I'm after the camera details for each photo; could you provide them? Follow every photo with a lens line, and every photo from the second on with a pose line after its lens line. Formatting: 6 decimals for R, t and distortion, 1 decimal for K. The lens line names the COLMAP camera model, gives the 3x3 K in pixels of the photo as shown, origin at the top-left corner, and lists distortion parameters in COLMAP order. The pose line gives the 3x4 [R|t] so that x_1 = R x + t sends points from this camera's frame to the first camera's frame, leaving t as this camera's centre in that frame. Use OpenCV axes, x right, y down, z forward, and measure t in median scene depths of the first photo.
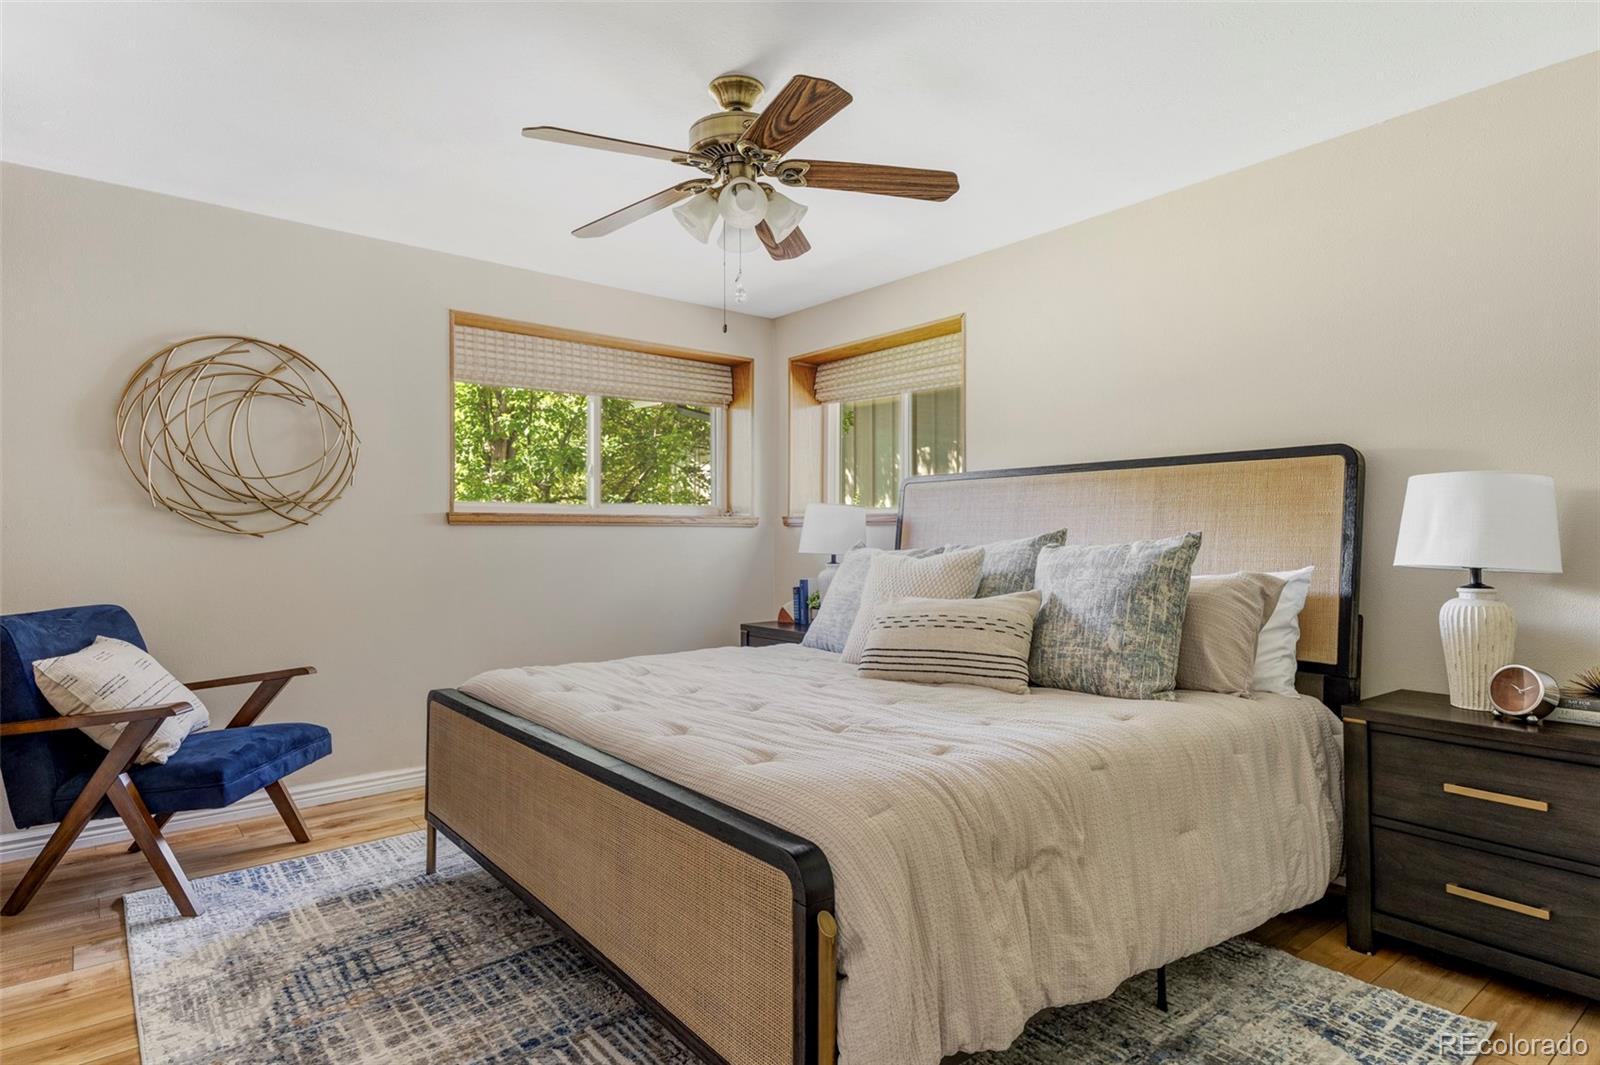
lens RADIAL K [[889.2, 0, 779.3], [0, 889.2, 515.4], [0, 0, 1]] dist [0.002503, -0.002937]
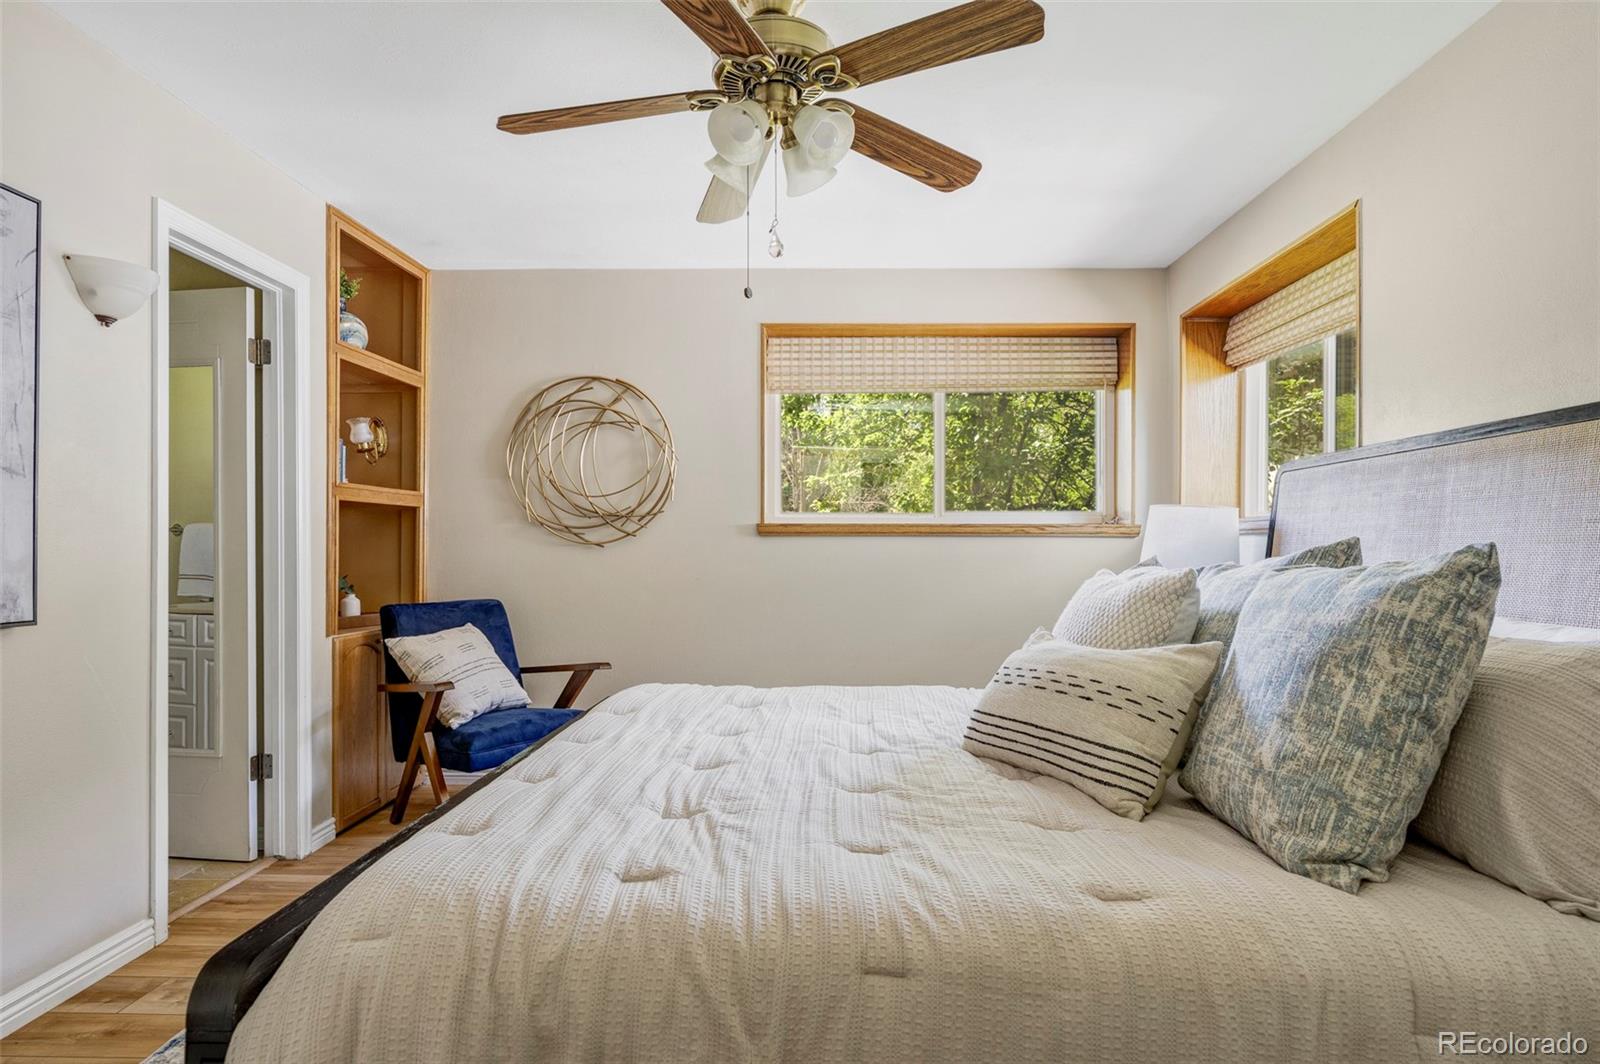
lens RADIAL K [[889.2, 0, 802.8], [0, 889.2, 539.6], [0, 0, 1]] dist [0.002503, -0.002937]
pose [[0.749635, -0.001366, -0.661850, 0.375684], [0.010413, 0.999898, 0.009731, 0.005910], [0.661770, -0.014187, 0.749573, 0.300769]]
